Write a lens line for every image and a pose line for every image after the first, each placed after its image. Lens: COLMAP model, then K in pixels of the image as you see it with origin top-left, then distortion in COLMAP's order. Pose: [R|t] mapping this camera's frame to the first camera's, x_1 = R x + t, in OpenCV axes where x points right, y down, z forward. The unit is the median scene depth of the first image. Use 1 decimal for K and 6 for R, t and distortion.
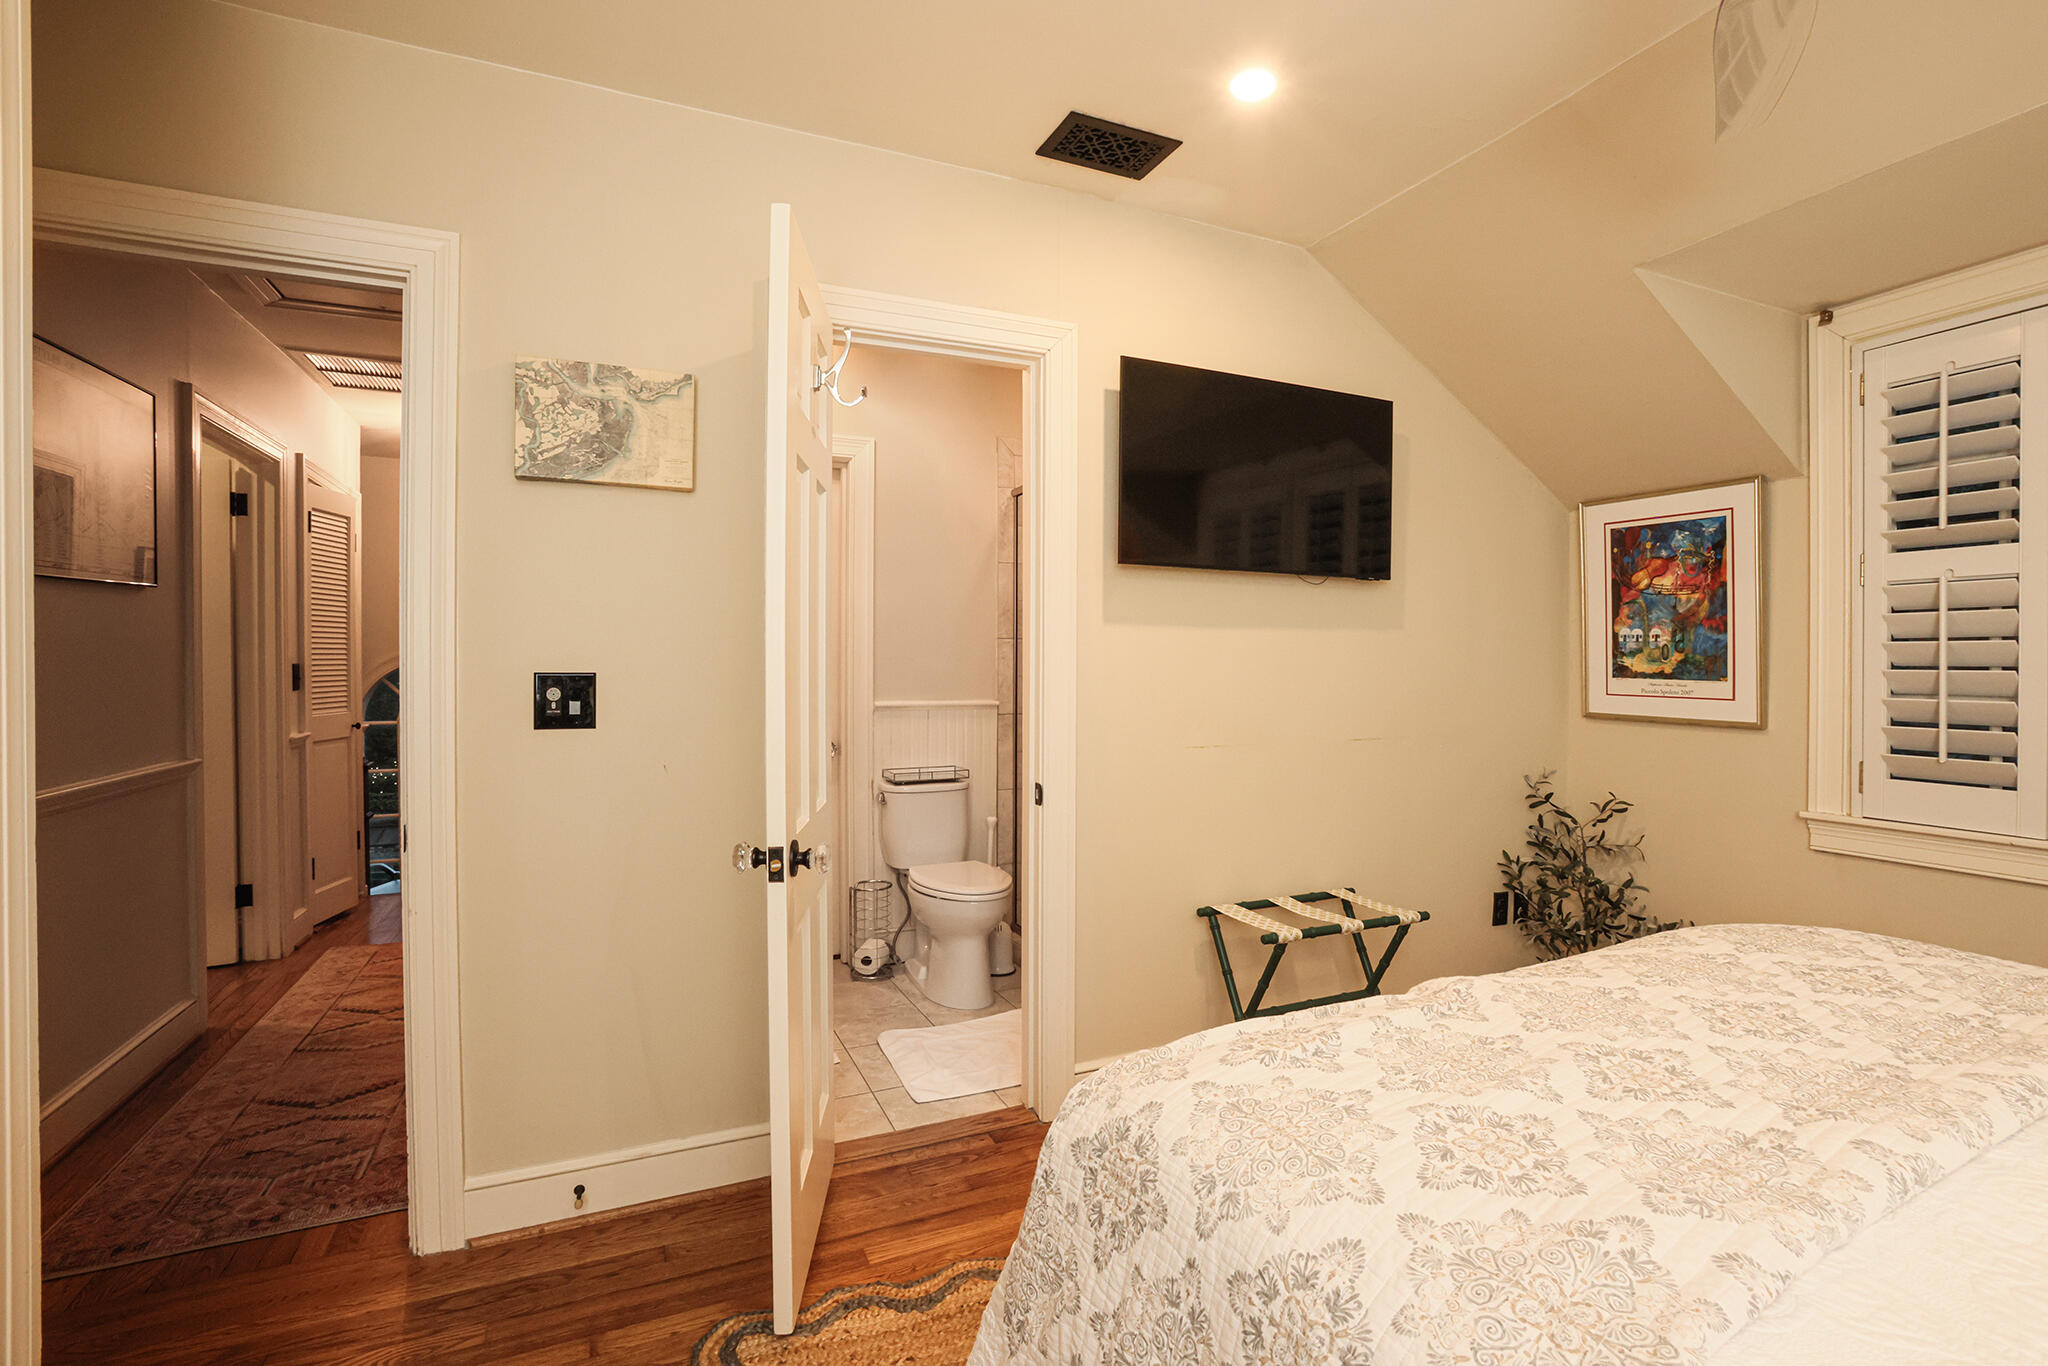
lens RADIAL K [[928.3, 0, 1008.5], [0, 928.3, 671.7], [0, 0, 1]] dist [-0.083529, 0.041081]
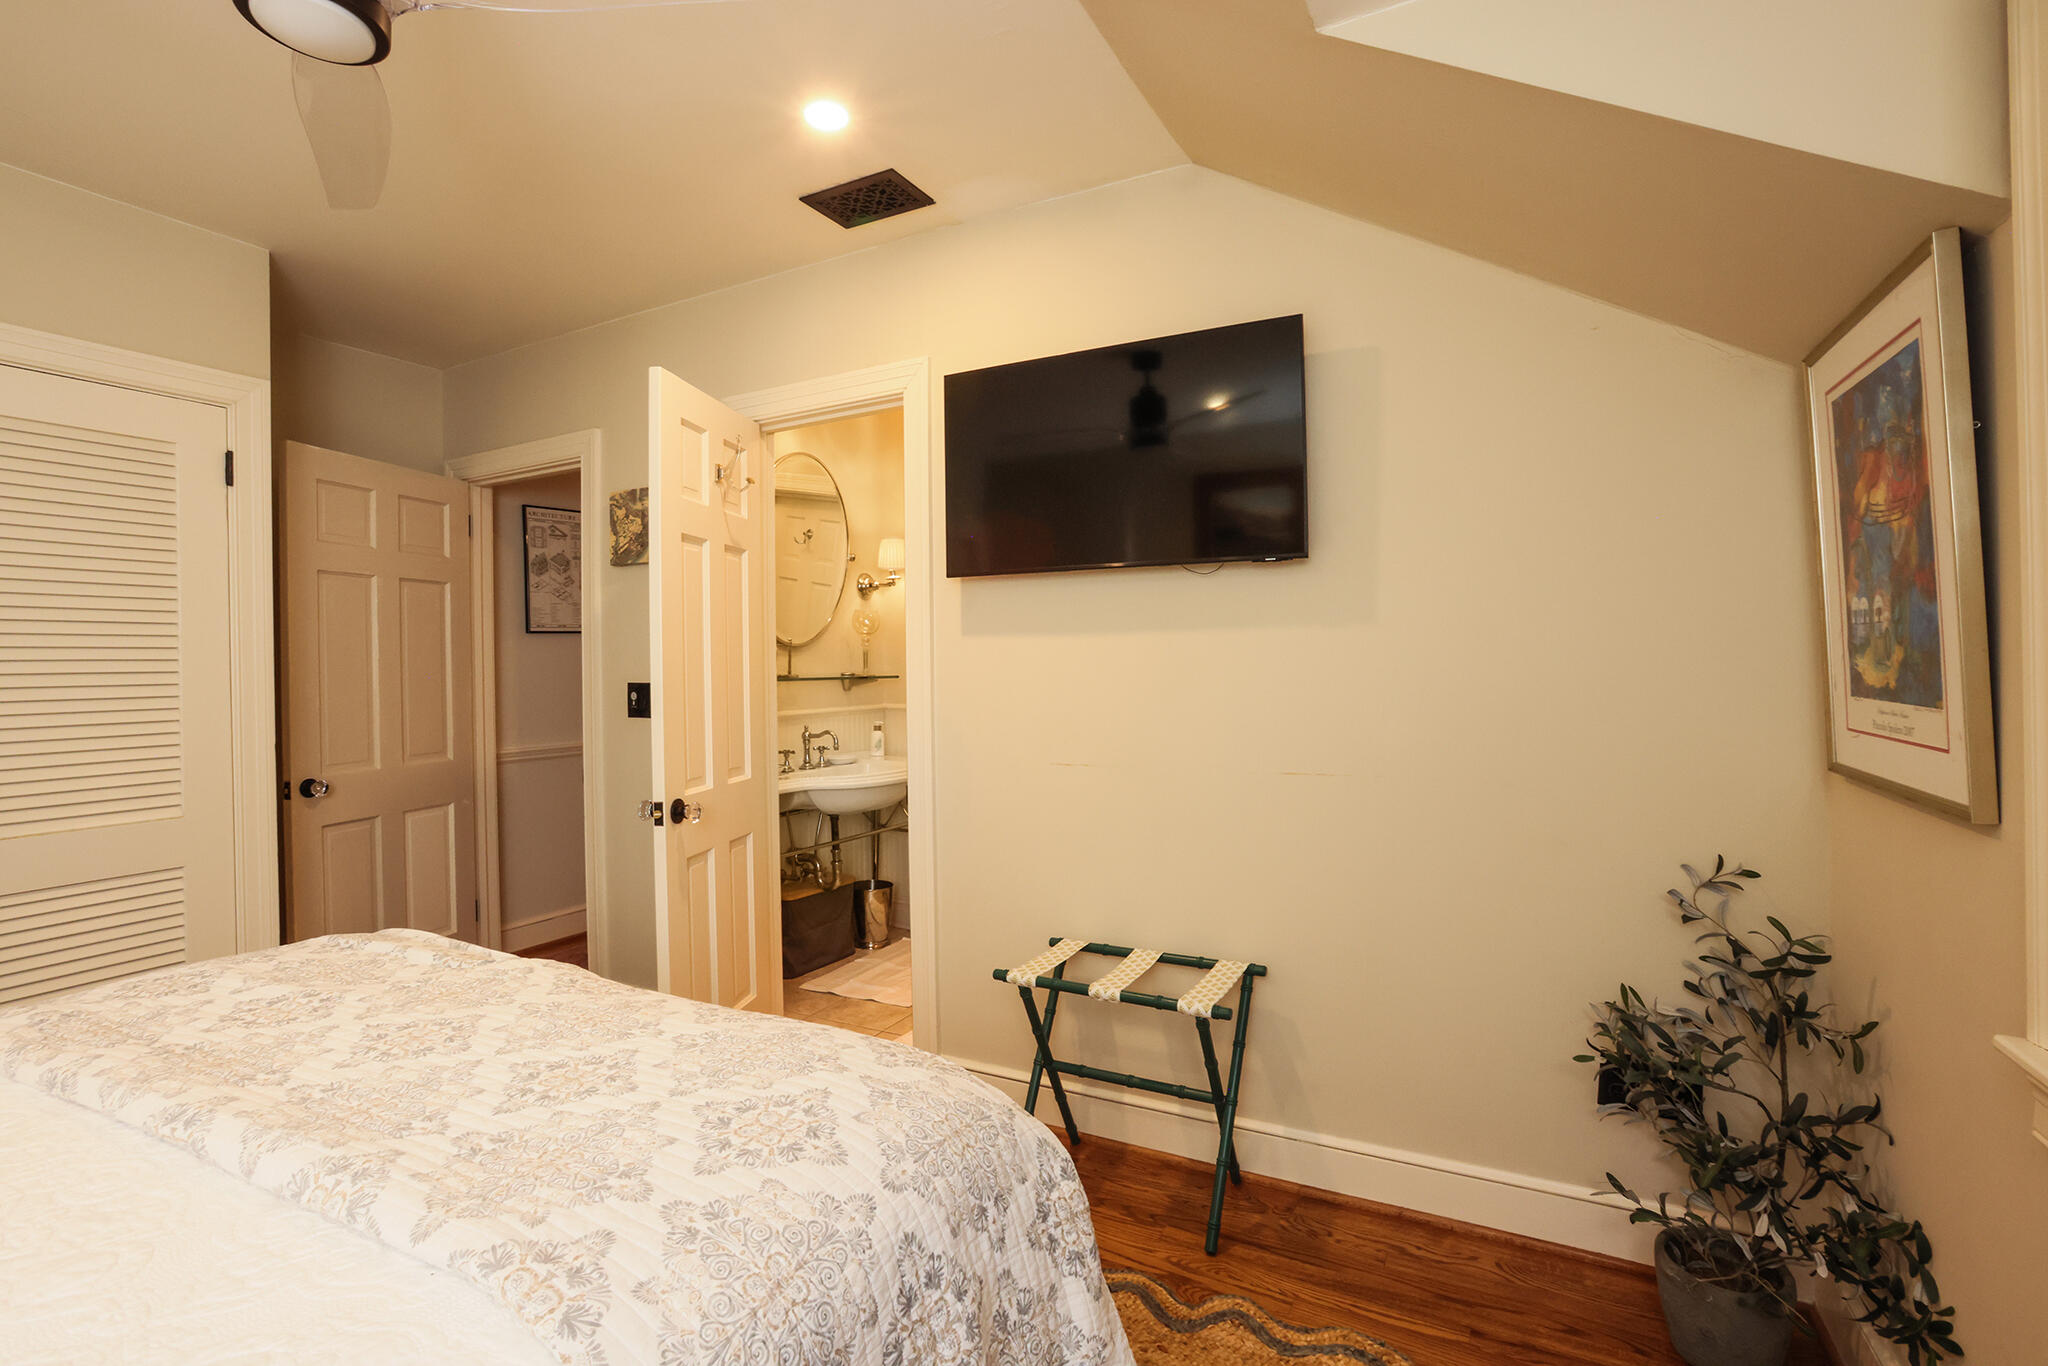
lens RADIAL K [[928.3, 0, 1008.5], [0, 928.3, 671.7], [0, 0, 1]] dist [-0.083529, 0.041081]
pose [[0.621542, -0.004570, -0.783367, 0.962663], [0.002904, 0.999990, -0.003530, -0.008482], [0.783375, -0.000082, 0.621549, 0.408999]]
